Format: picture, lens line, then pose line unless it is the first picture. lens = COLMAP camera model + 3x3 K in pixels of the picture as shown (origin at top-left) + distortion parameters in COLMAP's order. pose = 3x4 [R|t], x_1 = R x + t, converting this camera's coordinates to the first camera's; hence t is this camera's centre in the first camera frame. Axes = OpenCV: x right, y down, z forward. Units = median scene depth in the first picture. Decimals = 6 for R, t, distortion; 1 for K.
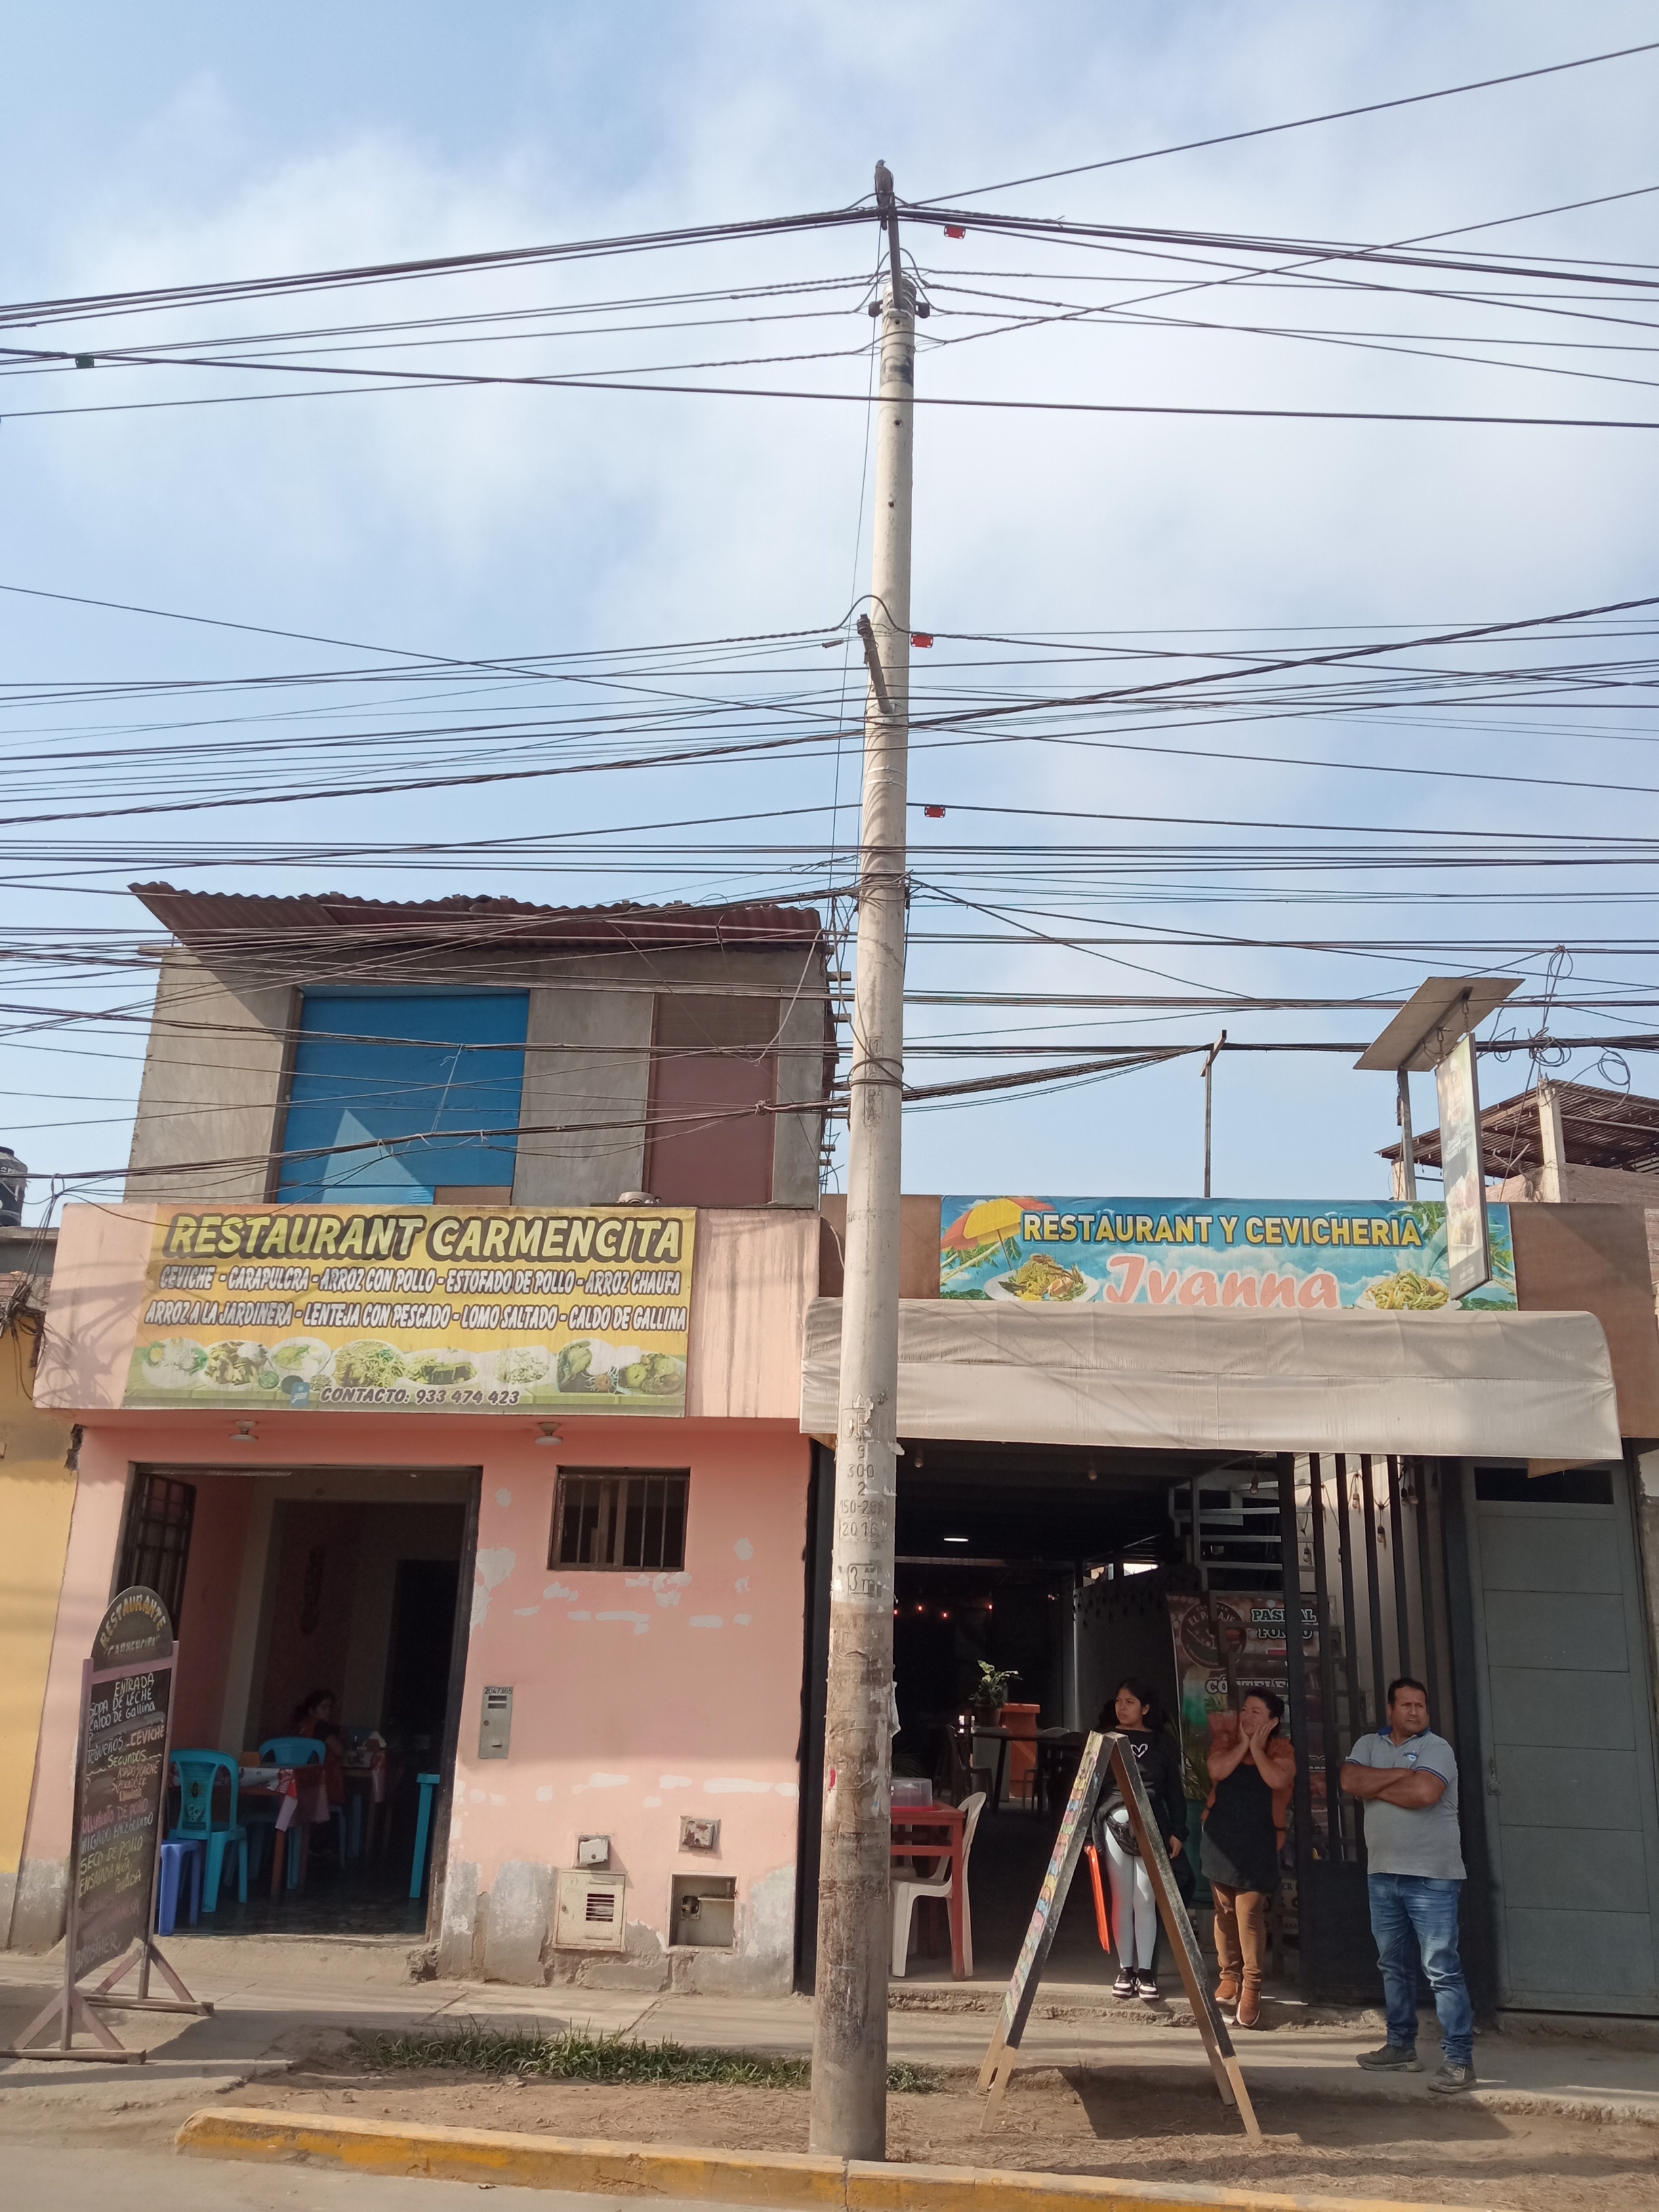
lens RADIAL K [[1849.0, 0, 835.8], [0, 1849.0, 1107.3], [0, 0, 1]] dist [0.096947, -0.178860]
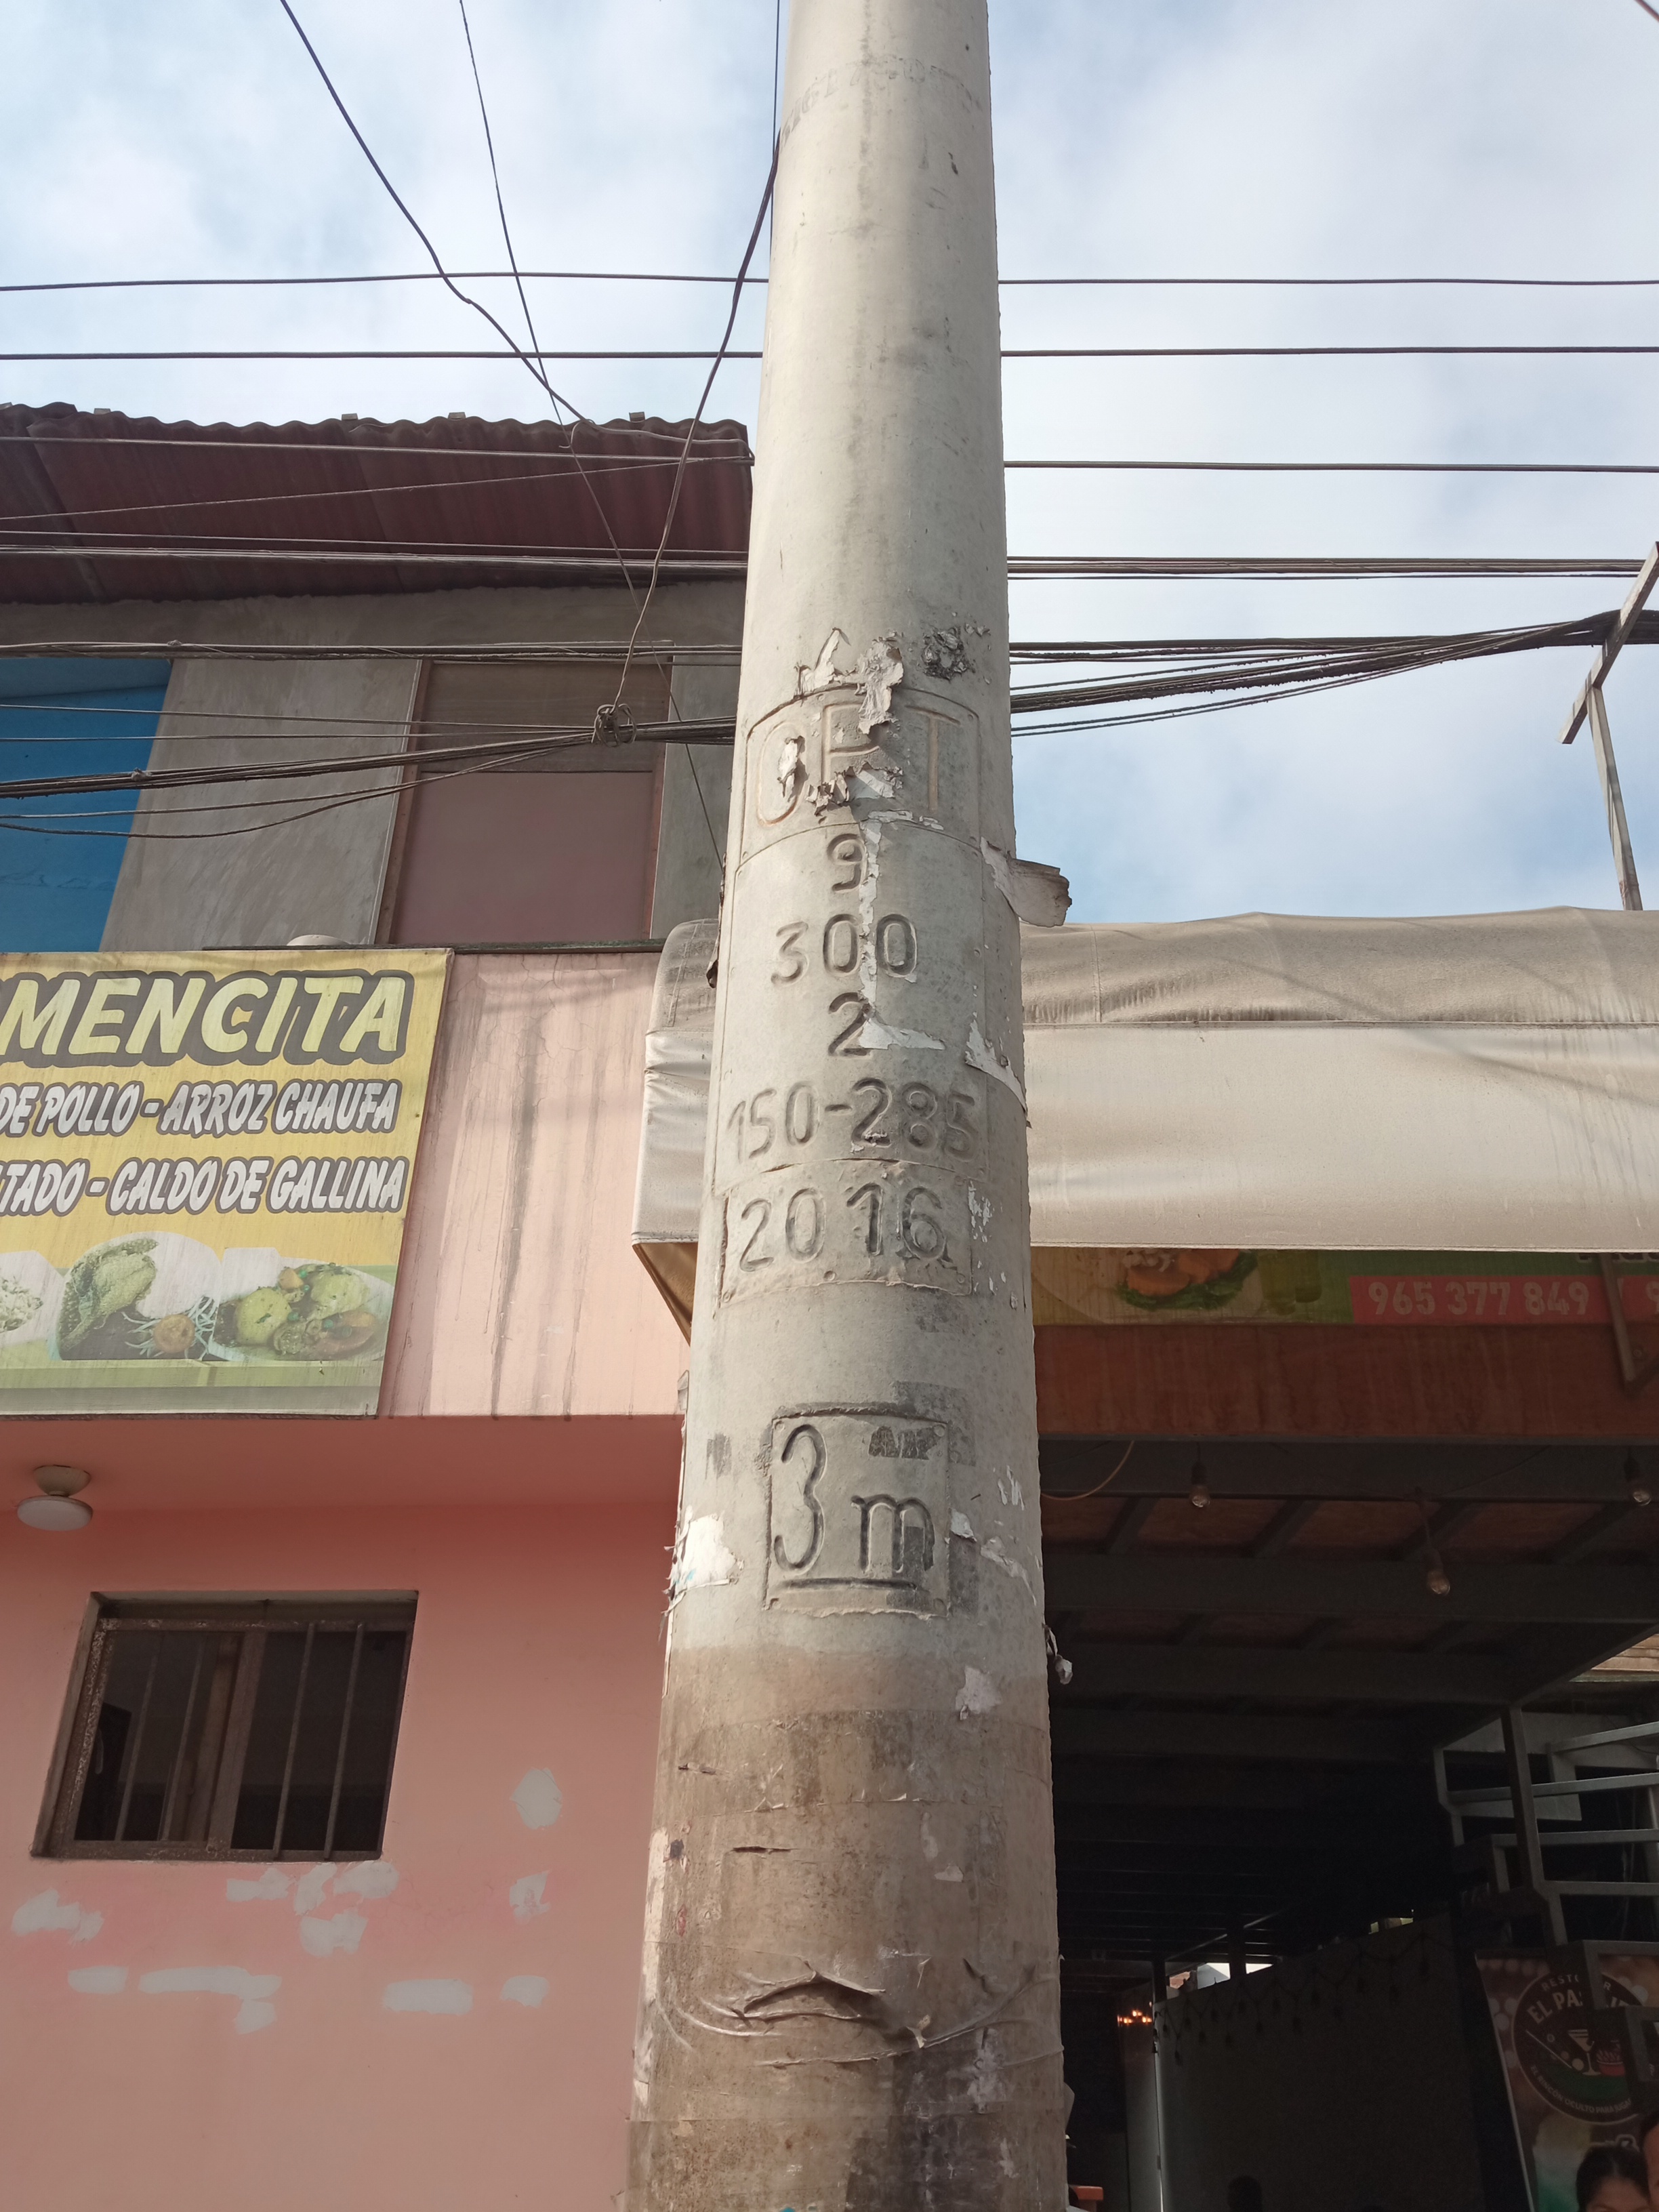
lens RADIAL K [[1849.0, 0, 835.8], [0, 1849.0, 1107.3], [0, 0, 1]] dist [0.096947, -0.178860]
pose [[0.999905, -0.001031, 0.013713, 0.007544], [0.003856, 0.978201, -0.207626, 0.181535], [-0.013200, 0.207659, 0.978112, 0.599022]]
